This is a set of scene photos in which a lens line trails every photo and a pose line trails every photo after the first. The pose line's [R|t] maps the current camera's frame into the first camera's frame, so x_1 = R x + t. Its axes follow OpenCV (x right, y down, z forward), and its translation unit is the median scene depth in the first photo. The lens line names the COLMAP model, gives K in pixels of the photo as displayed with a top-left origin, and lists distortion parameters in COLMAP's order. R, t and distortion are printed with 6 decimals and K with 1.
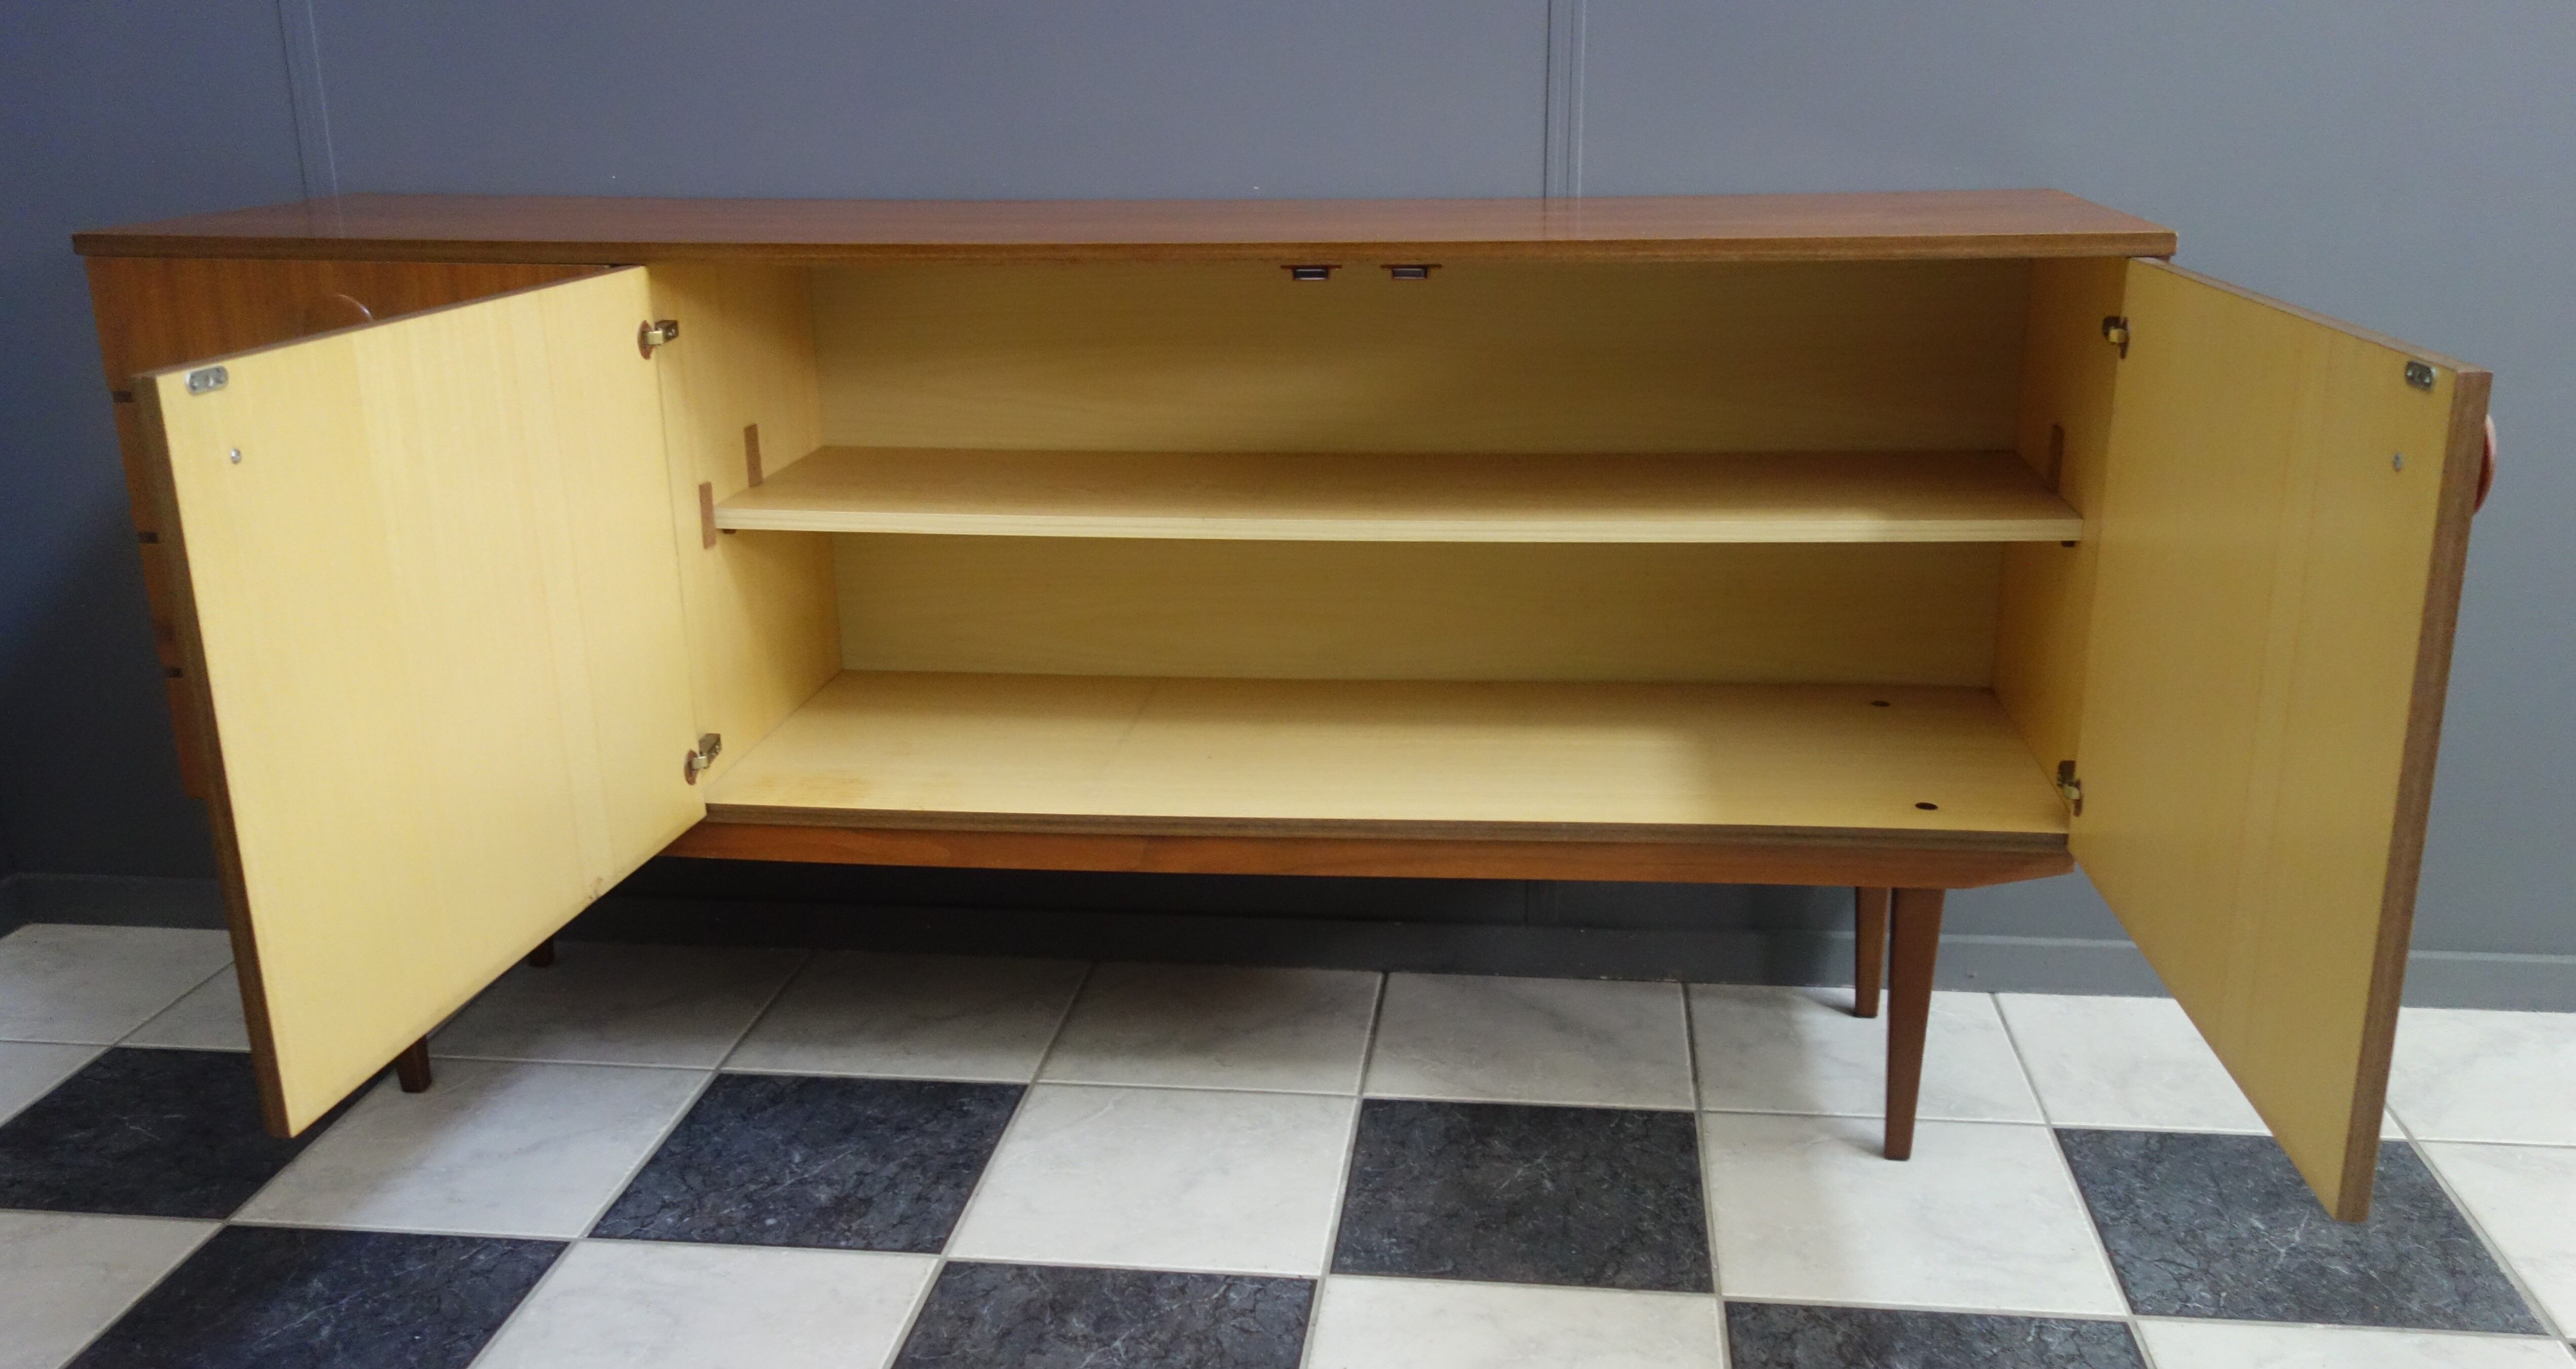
lens RADIAL K [[2169.2, 0, 1317.0], [0, 2169.2, 760.4], [0, 0, 1]] dist [0.008494, -0.000576]
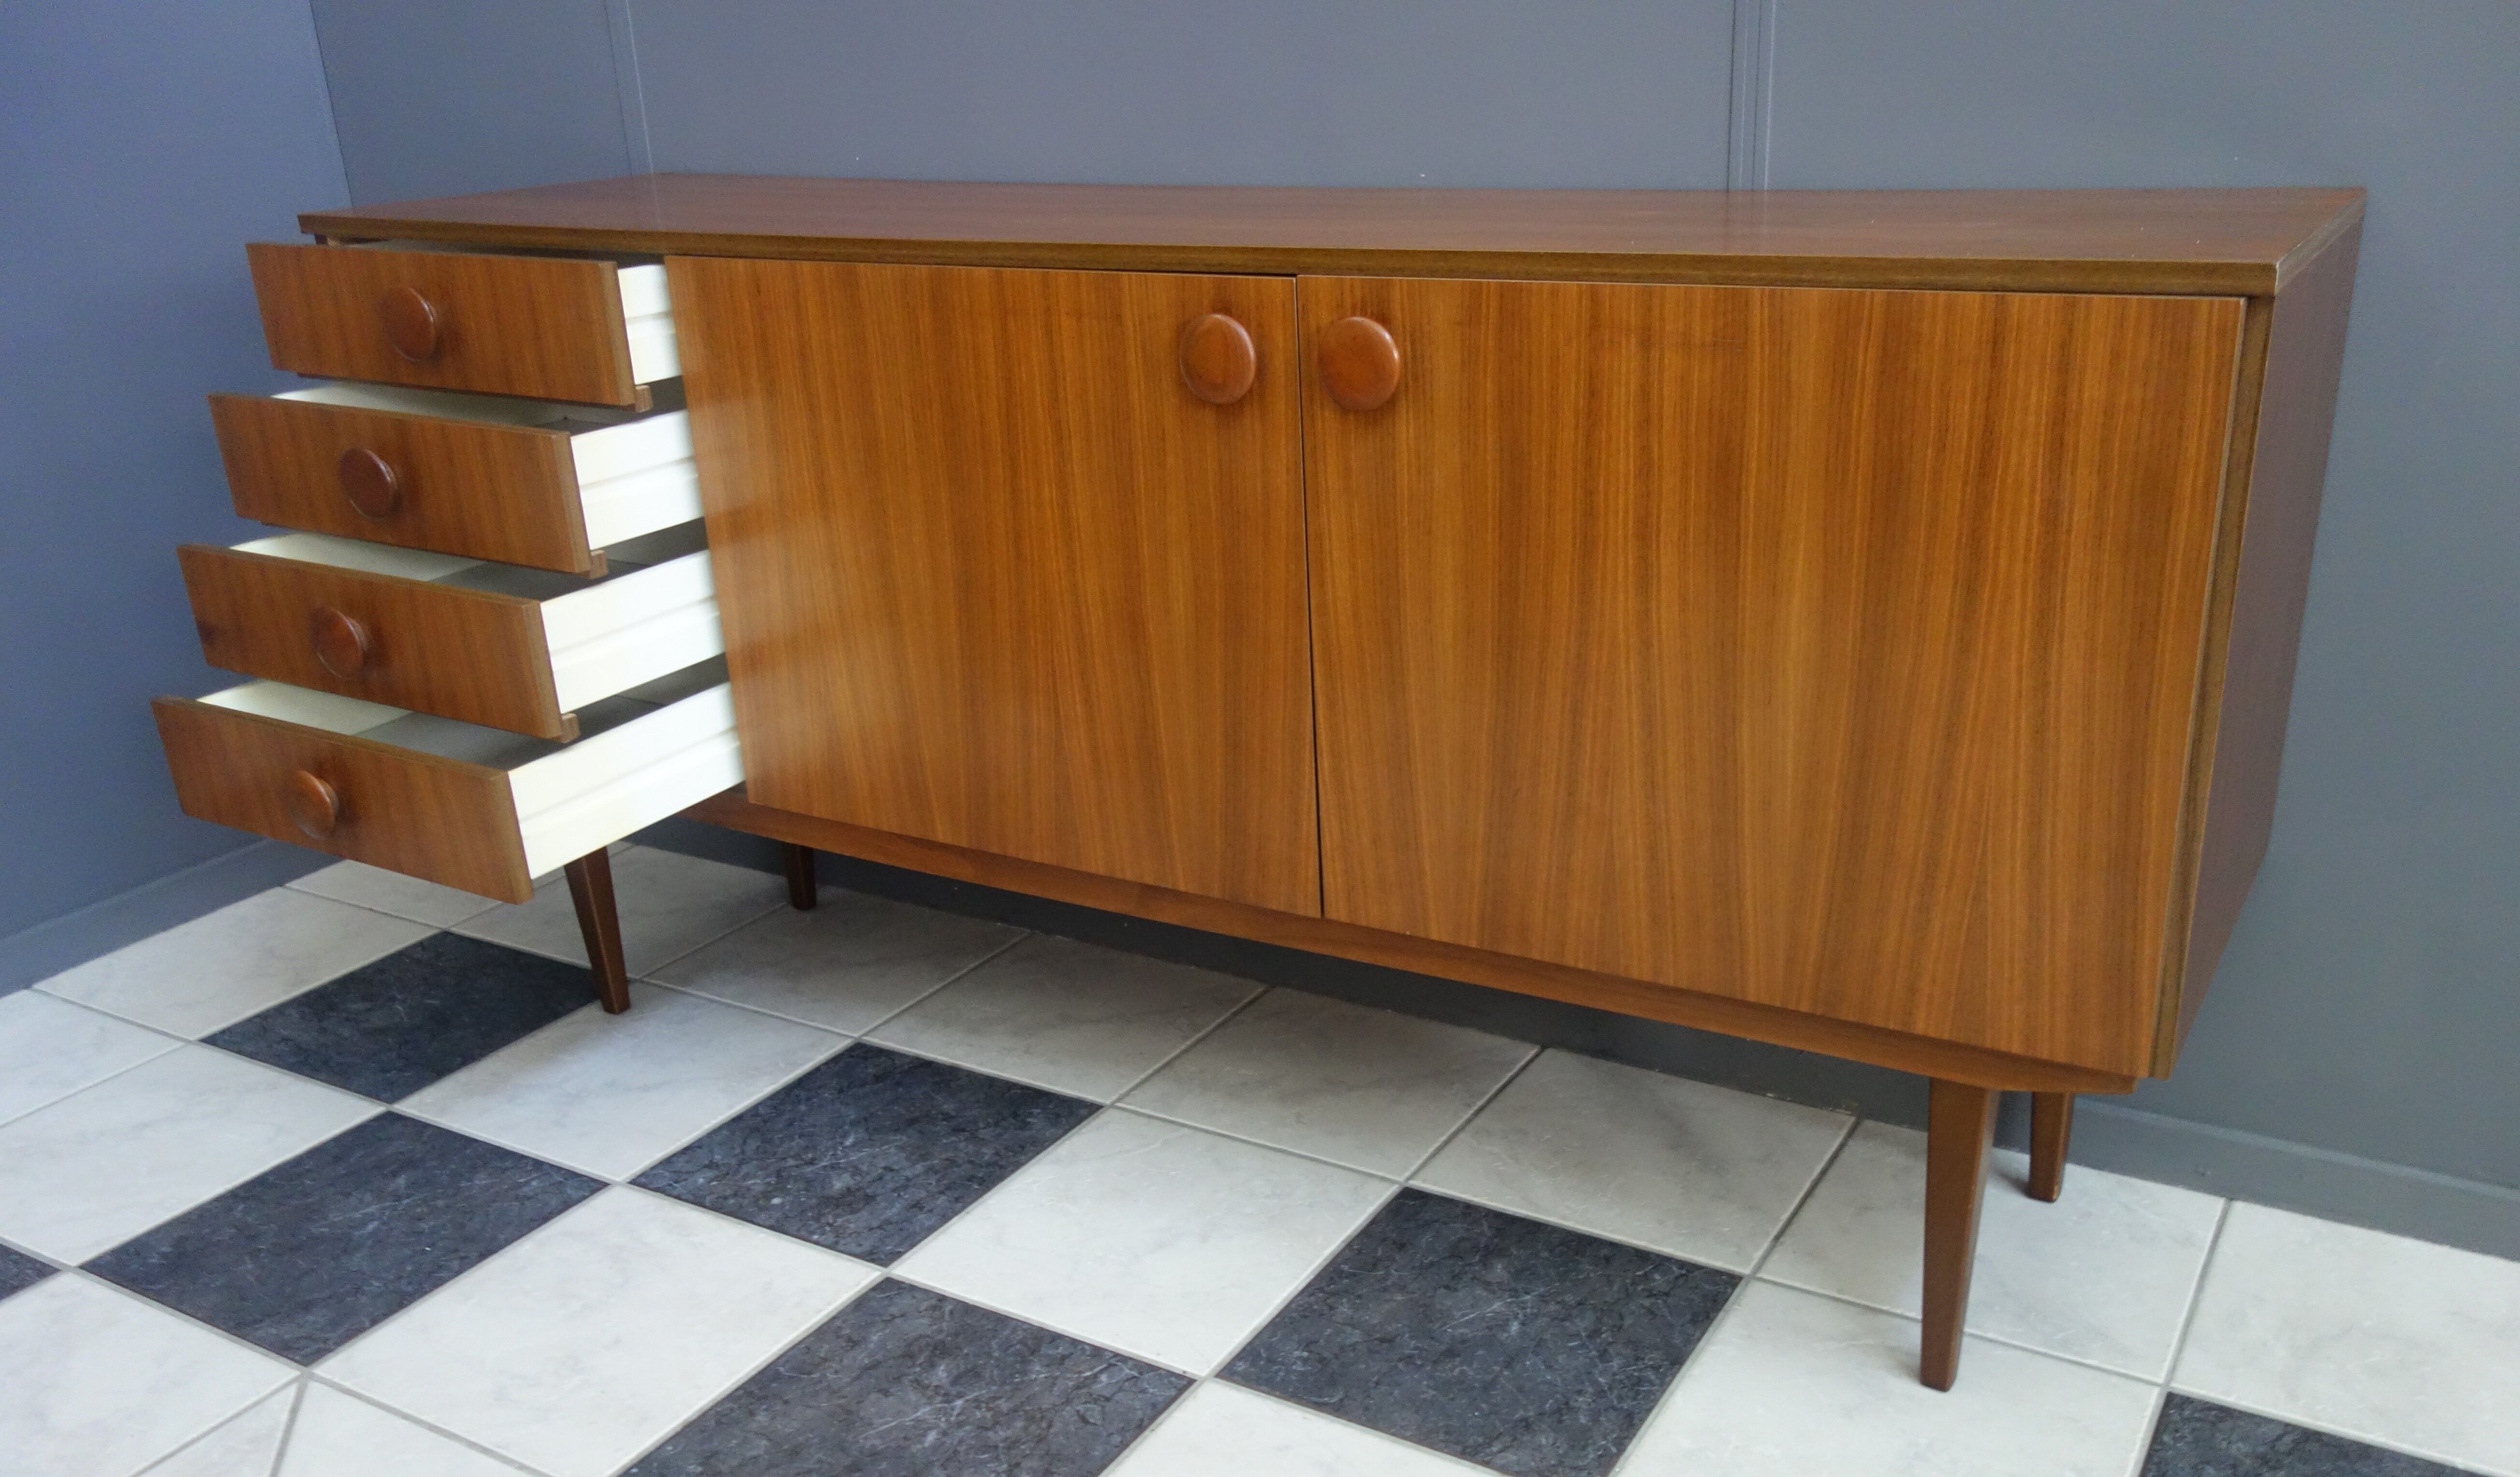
lens RADIAL K [[2071.6, 0, 1341.1], [0, 2071.6, 873.7], [0, 0, 1]] dist [0.009060, 0.005115]
pose [[0.916993, 0.134702, -0.375472, 0.323406], [-0.103836, 0.989416, 0.101364, -0.065454], [0.385152, -0.053963, 0.921274, 0.190861]]
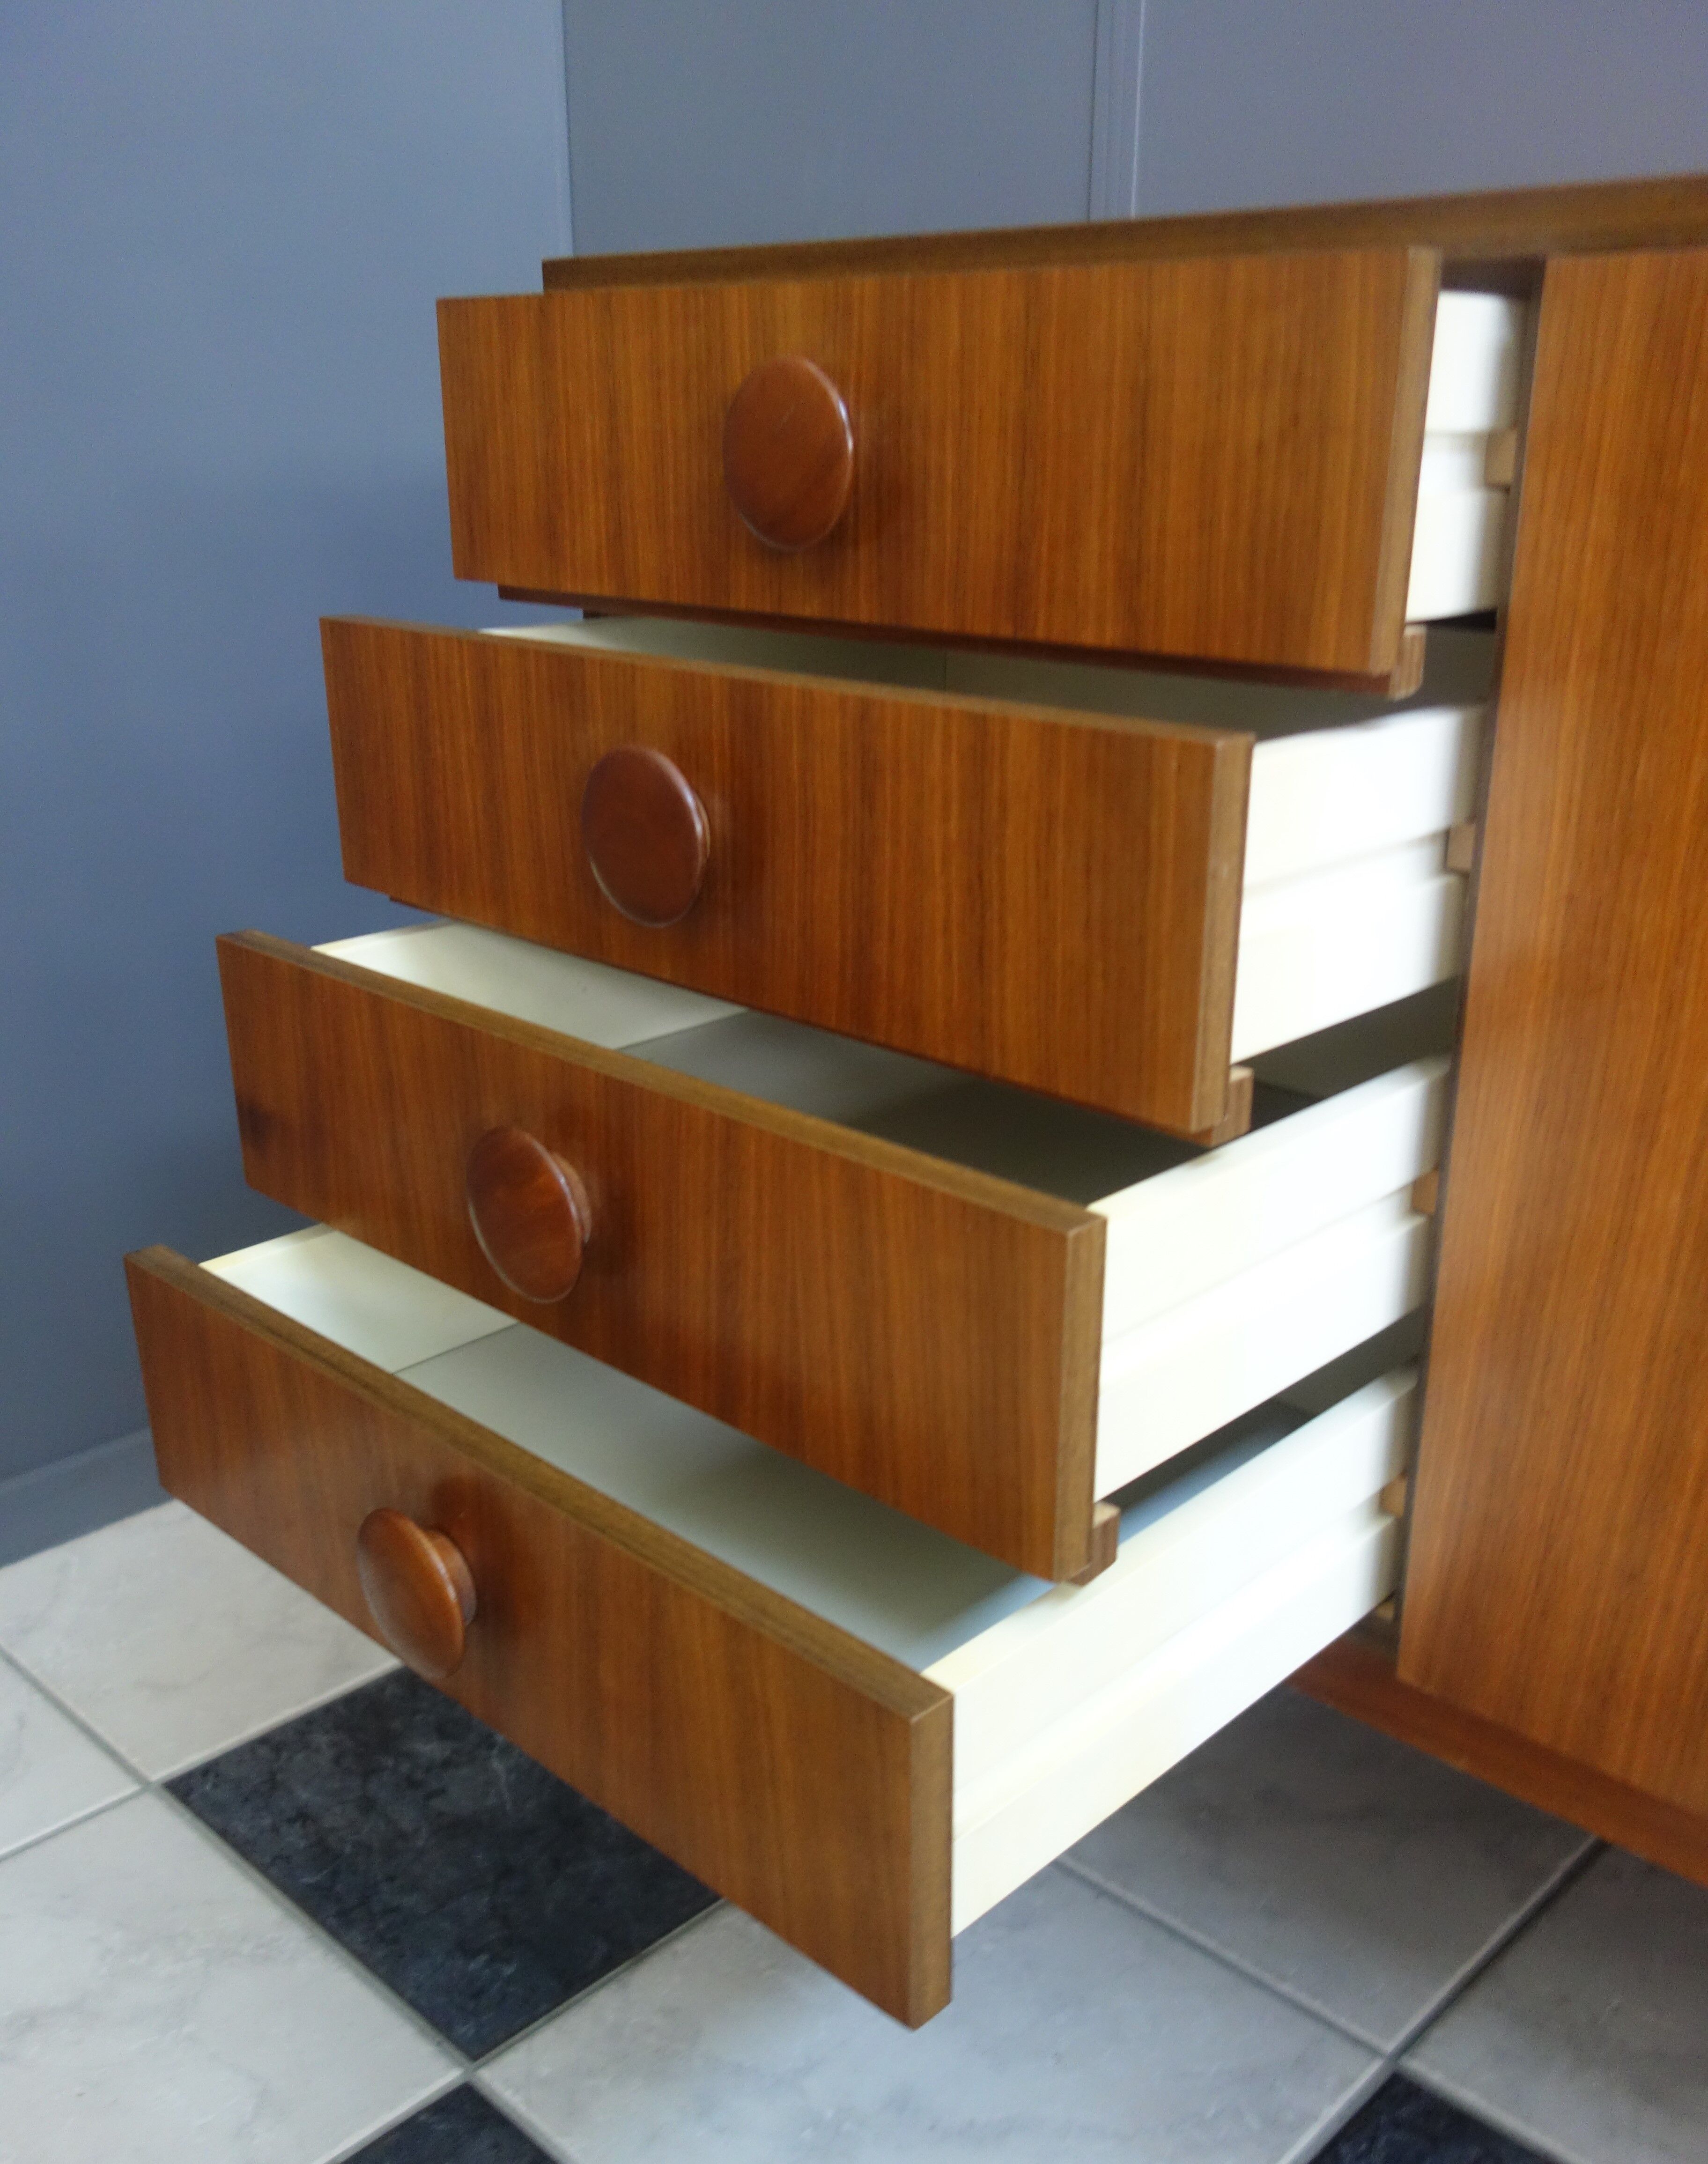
lens RADIAL K [[2029.5, 0, 840.2], [0, 2029.5, 1169.5], [0, 0, 1]] dist [0.000027, 0.000000]
pose [[0.786980, 0.220748, -0.576136, -0.166438], [-0.197765, 0.974786, 0.103353, -0.084003], [0.584424, 0.032603, 0.810793, 0.588937]]
